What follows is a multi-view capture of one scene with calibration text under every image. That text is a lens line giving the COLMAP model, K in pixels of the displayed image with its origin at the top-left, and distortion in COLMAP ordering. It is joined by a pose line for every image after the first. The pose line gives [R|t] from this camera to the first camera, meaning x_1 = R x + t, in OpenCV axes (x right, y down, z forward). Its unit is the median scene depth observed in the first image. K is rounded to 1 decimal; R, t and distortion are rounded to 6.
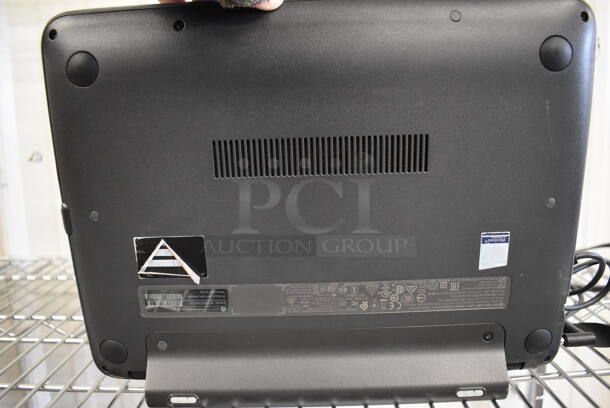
lens RADIAL K [[477.9, 0, 302.2], [0, 477.9, 200.3], [0, 0, 1]] dist [-0.113305, 0.024159]
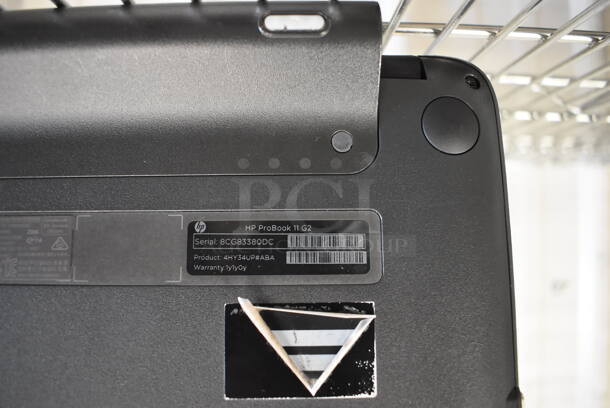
lens RADIAL K [[477.9, 0, 303.1], [0, 477.9, 203.4], [0, 0, 1]] dist [-0.113305, 0.024159]
pose [[-0.999718, -0.023476, 0.003457, -0.274435], [0.022846, -0.991599, -0.127315, 0.321826], [0.006416, -0.127200, 0.991856, 0.542597]]
